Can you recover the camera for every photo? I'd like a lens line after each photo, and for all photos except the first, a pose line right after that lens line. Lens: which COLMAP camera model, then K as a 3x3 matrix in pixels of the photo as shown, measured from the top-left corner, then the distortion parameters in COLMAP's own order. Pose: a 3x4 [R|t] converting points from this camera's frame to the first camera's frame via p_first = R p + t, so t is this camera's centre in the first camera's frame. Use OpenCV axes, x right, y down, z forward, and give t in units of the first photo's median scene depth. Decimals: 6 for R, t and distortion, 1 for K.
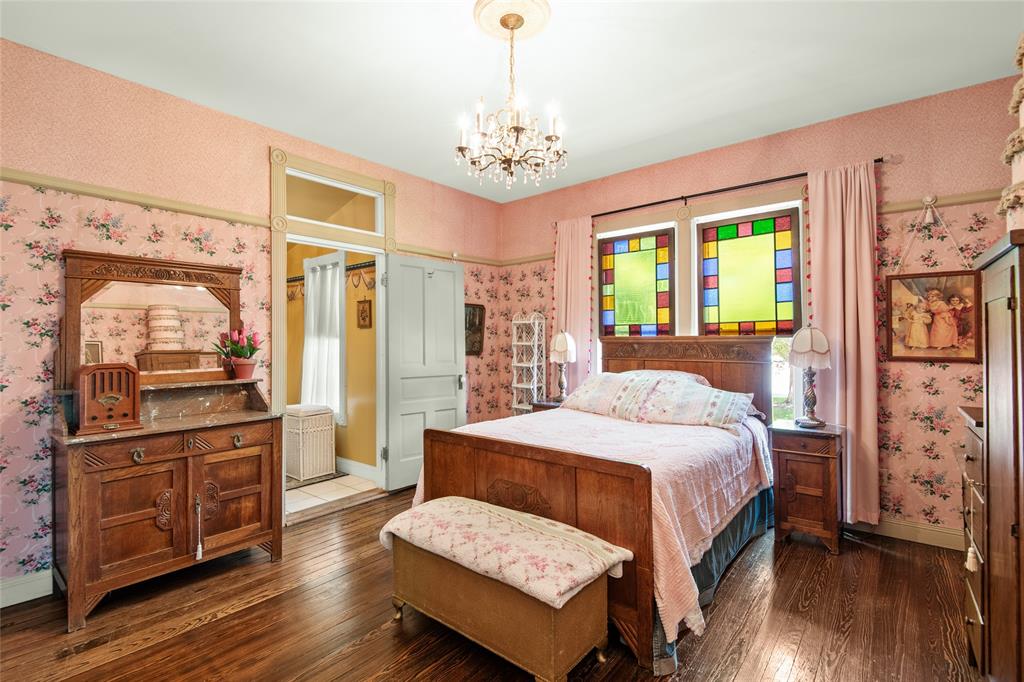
lens RADIAL K [[471.3, 0, 511.6], [0, 471.3, 340.1], [0, 0, 1]] dist [0.014333, -0.007398]
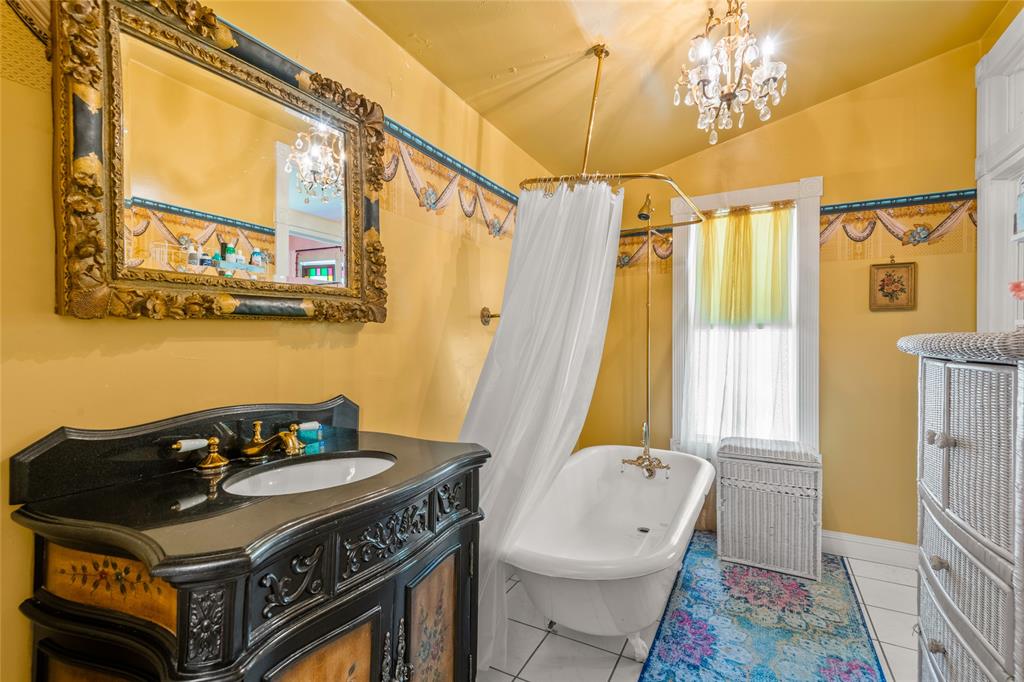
lens RADIAL K [[471.3, 0, 512.1], [0, 471.3, 342.8], [0, 0, 1]] dist [0.014333, -0.007398]
pose [[0.980141, 0.003141, 0.198276, -0.861045], [-0.005725, 0.999906, 0.012458, 0.008696], [-0.198218, -0.013346, 0.980067, 0.504396]]
